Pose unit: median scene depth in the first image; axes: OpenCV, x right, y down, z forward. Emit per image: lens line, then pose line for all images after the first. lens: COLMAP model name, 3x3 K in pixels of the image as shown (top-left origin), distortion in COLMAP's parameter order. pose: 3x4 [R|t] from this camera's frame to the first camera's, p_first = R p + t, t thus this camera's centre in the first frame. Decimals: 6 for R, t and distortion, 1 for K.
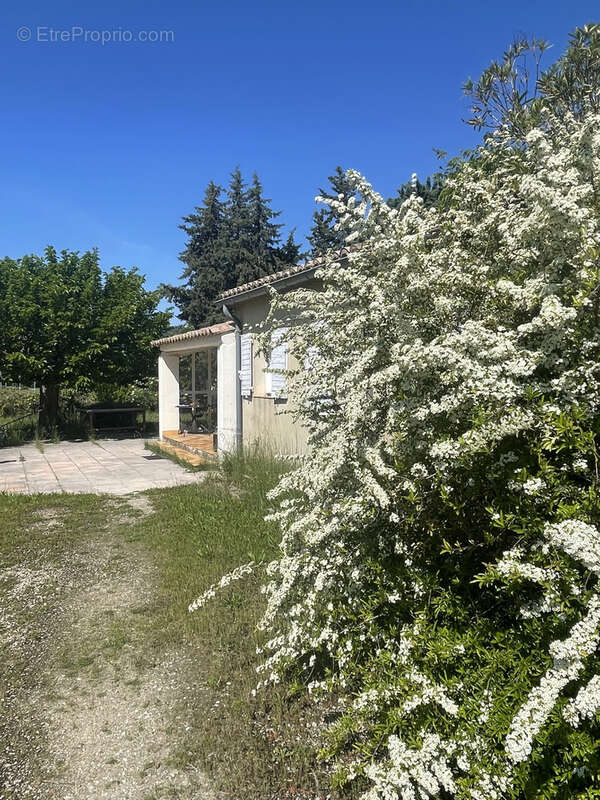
lens RADIAL K [[592.9, 0, 300.0], [0, 592.9, 400.0], [0, 0, 1]] dist [0.030656, -0.074528]
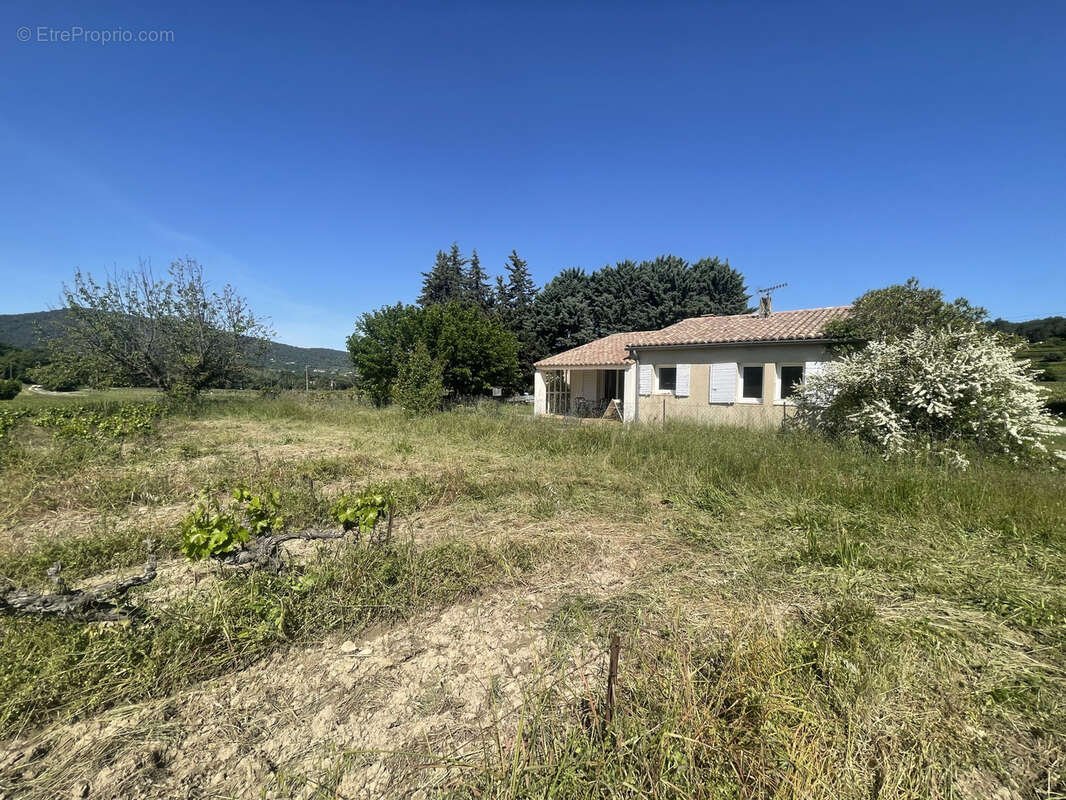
lens RADIAL K [[431.9, 0, 533.0], [0, 431.9, 400.0], [0, 0, 1]] dist [0.001682, -0.004801]
pose [[0.926990, 0.002367, 0.375078, -0.694182], [-0.002655, 0.999996, 0.000250, 0.008344], [-0.375076, -0.001228, 0.926993, -0.170516]]
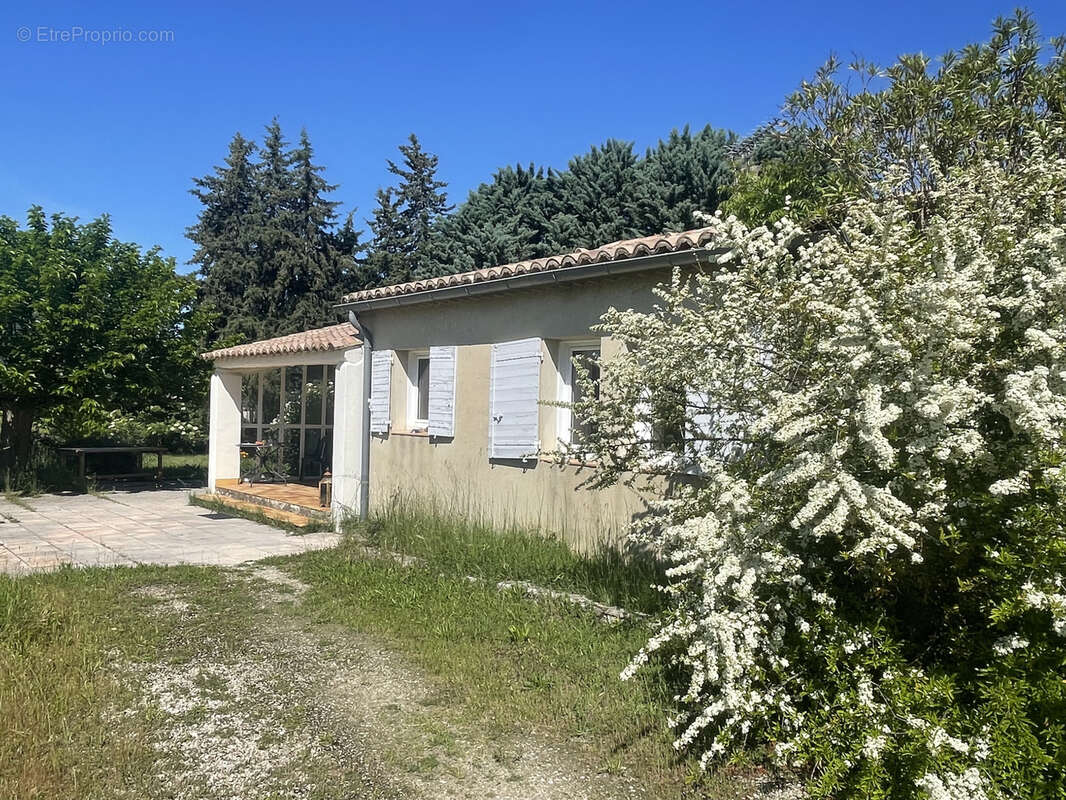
lens RADIAL K [[790.0, 0, 529.3], [0, 790.0, 414.6], [0, 0, 1]] dist [0.030656, -0.074528]
pose [[0.962534, 0.027191, 0.269795, -0.122080], [-0.017973, 0.999169, -0.036576, 0.002564], [-0.270565, 0.030357, 0.962223, -0.016408]]
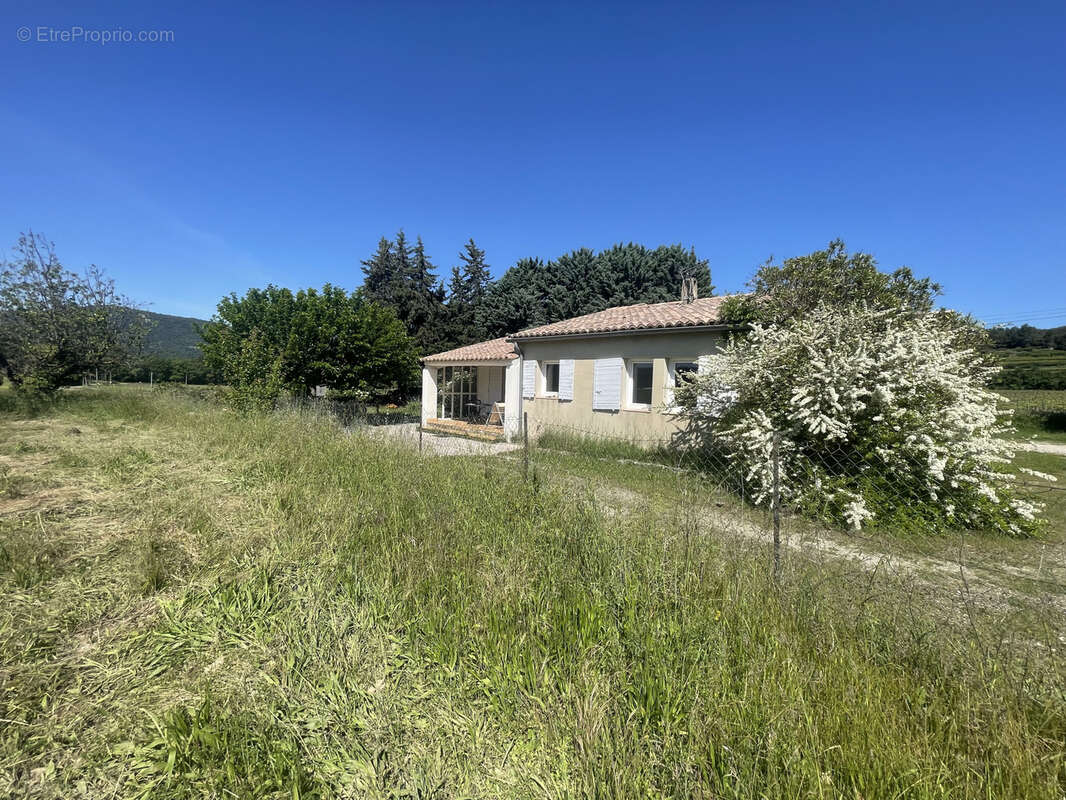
lens RADIAL K [[431.9, 0, 533.0], [0, 431.9, 400.0], [0, 0, 1]] dist [0.001682, -0.004801]
pose [[0.936745, 0.017970, 0.349552, -0.342612], [-0.018426, 0.999828, -0.002020, 0.001663], [-0.349528, -0.004549, 0.936915, -0.096062]]
